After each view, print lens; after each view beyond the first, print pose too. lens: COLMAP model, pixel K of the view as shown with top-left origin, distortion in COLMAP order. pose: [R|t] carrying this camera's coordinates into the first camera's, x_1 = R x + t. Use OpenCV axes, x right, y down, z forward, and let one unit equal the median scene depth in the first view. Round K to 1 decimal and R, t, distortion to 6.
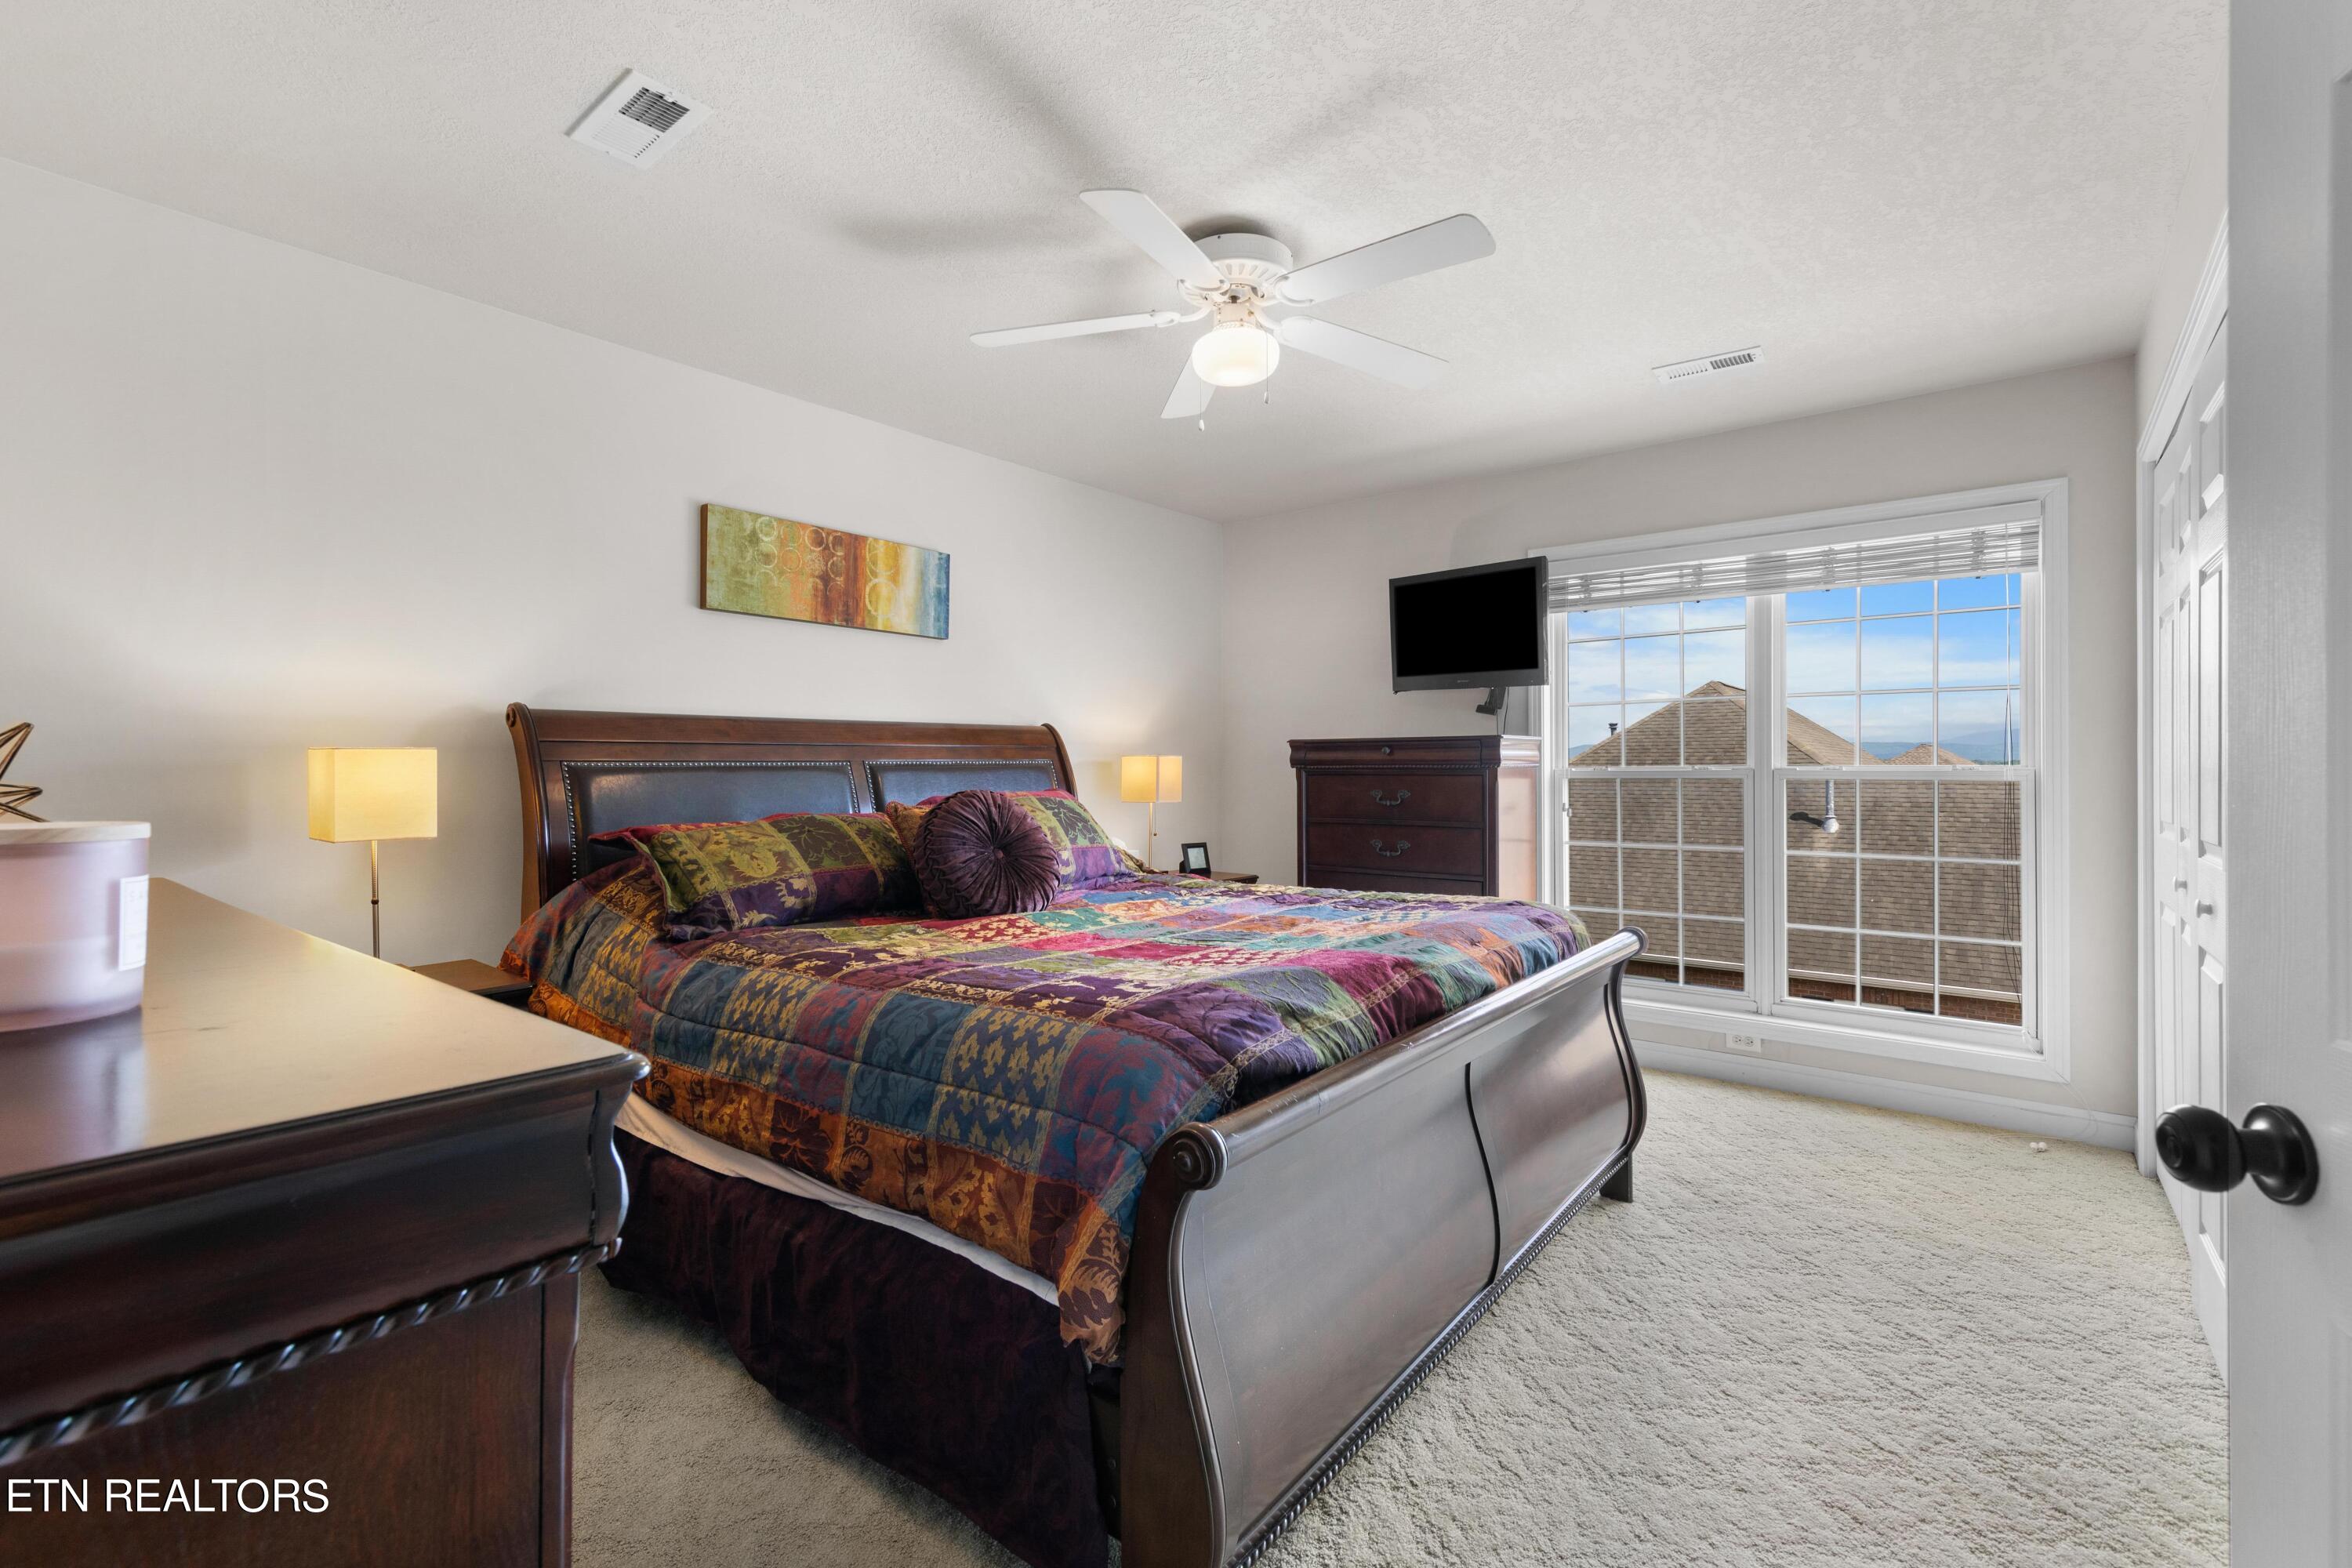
lens RADIAL K [[1035.6, 0, 1167.2], [0, 1035.6, 770.6], [0, 0, 1]] dist [-0.002086, -0.000055]
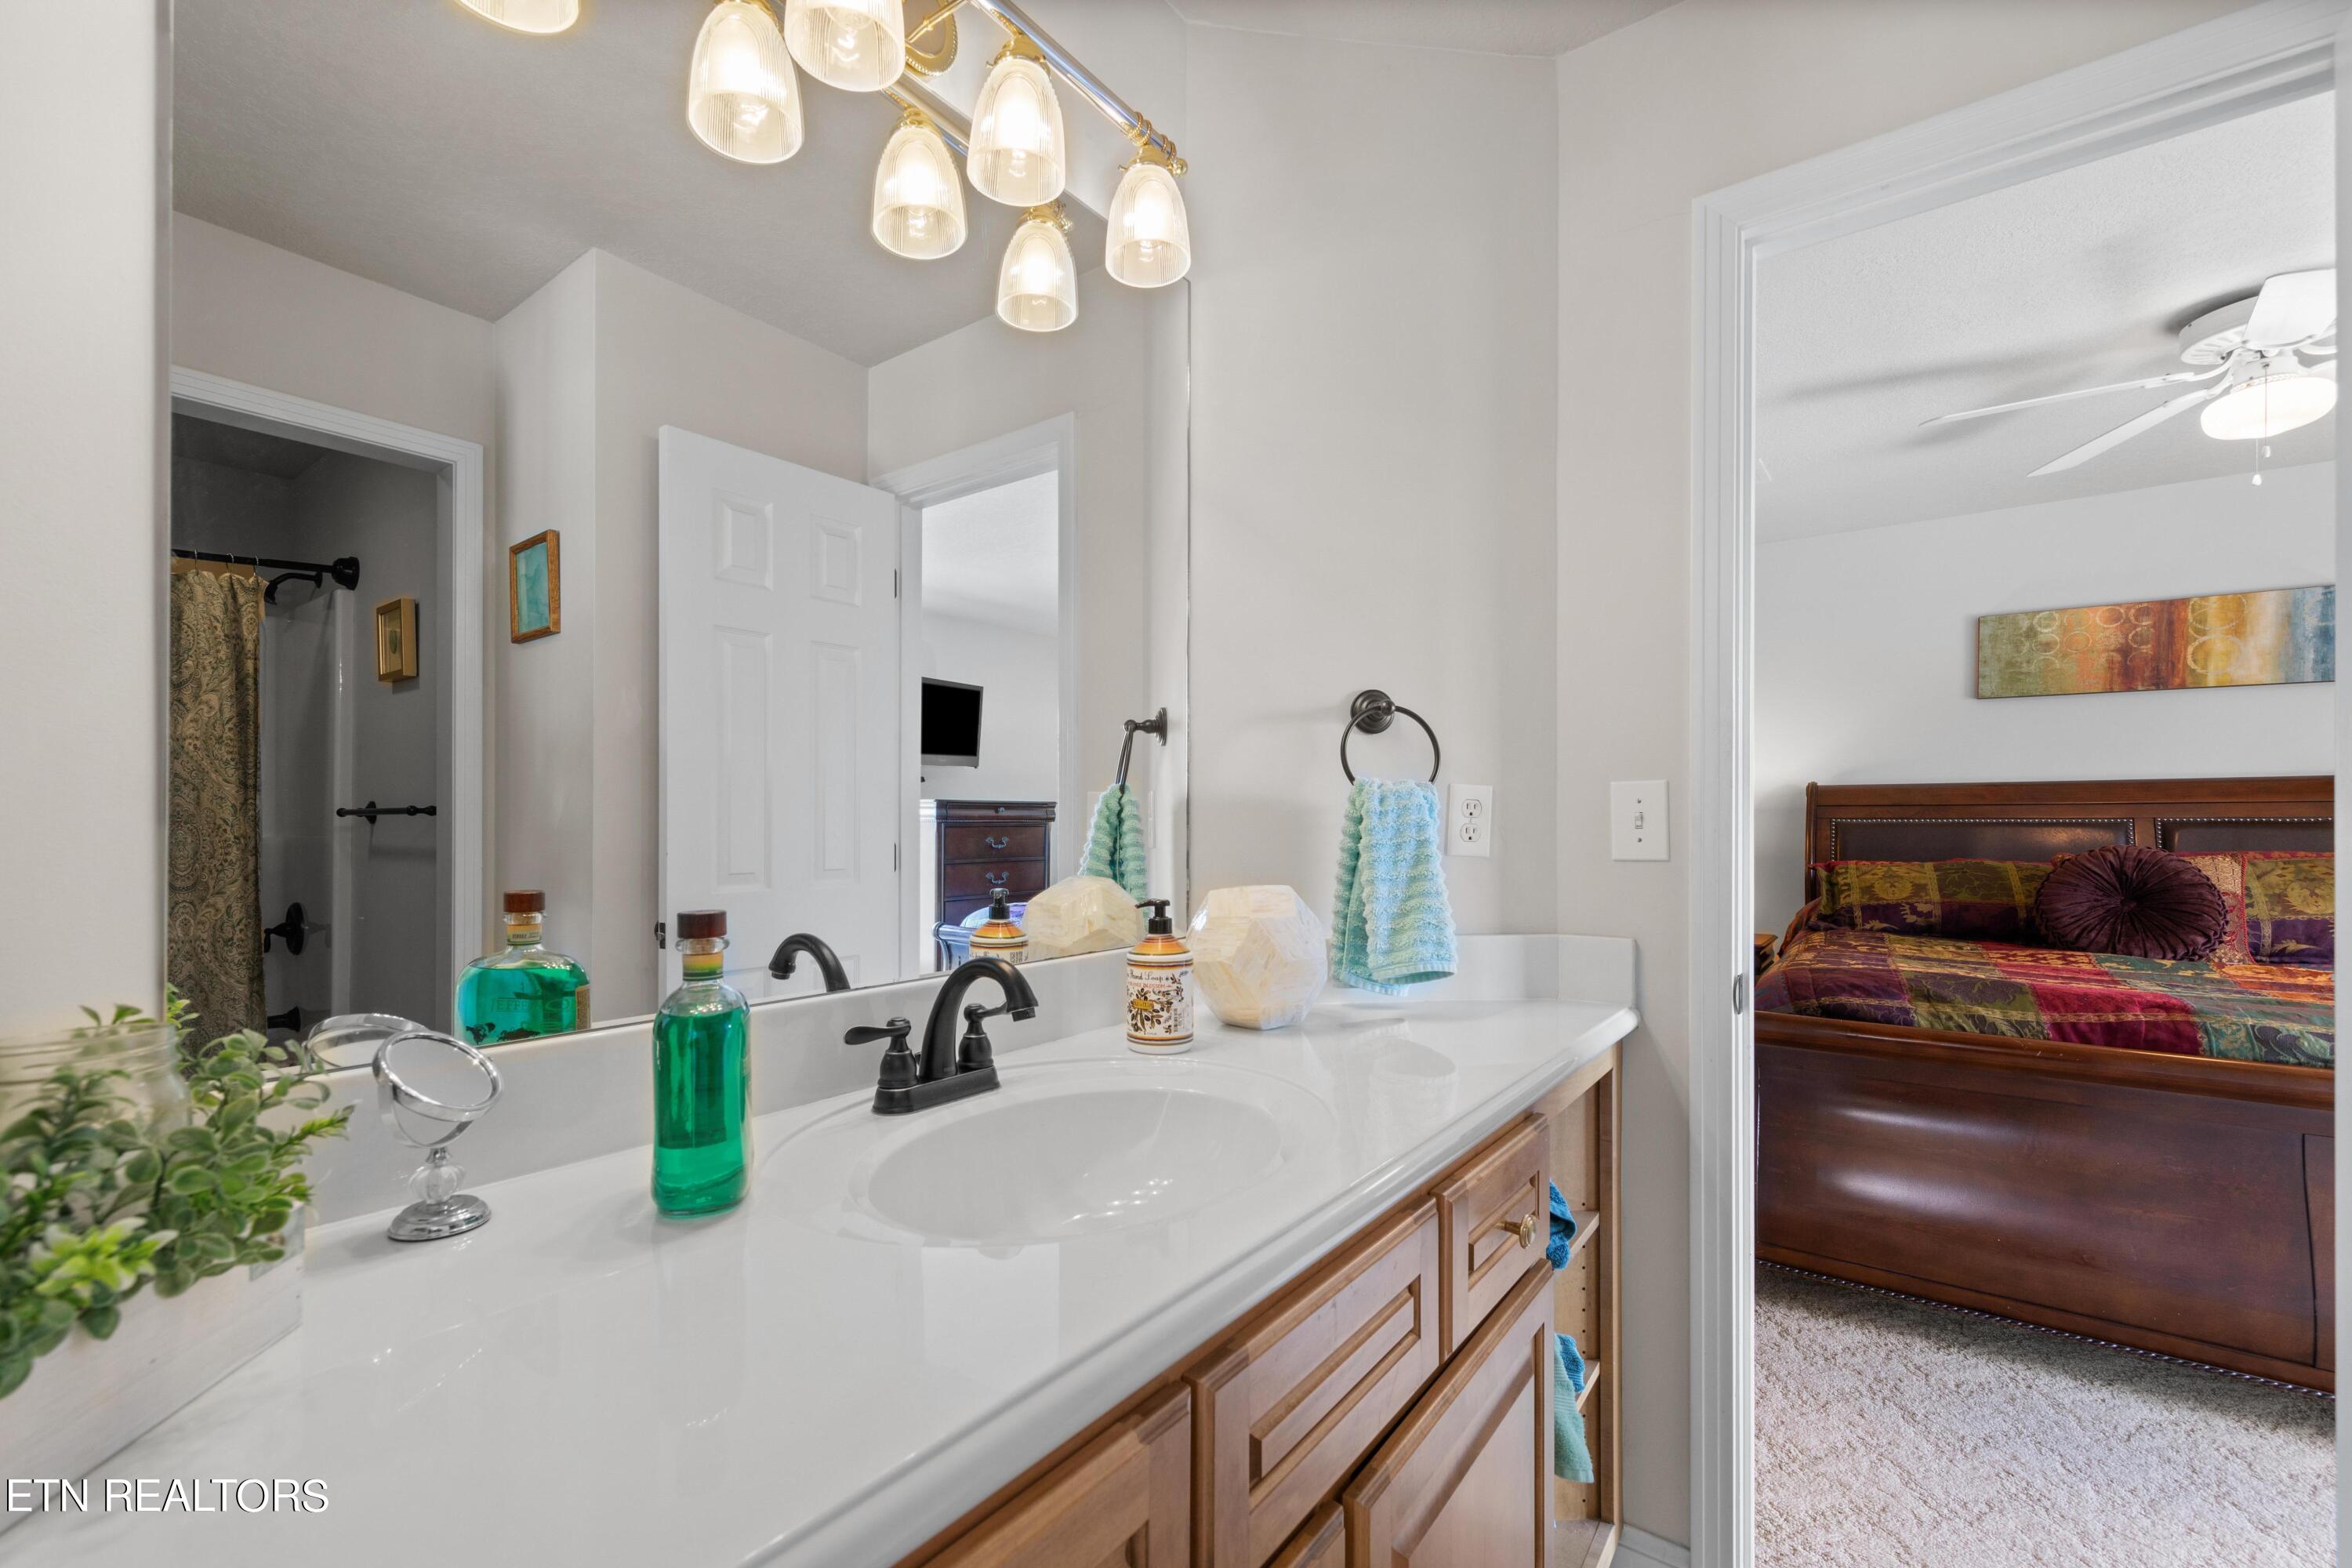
lens RADIAL K [[1035.6, 0, 1167.7], [0, 1035.6, 804.4], [0, 0, 1]] dist [-0.002086, -0.000055]
pose [[0.059835, -0.013197, -0.998121, 0.725355], [-0.003755, 0.999903, -0.013445, -0.004989], [0.998201, 0.004552, 0.059780, -0.072651]]
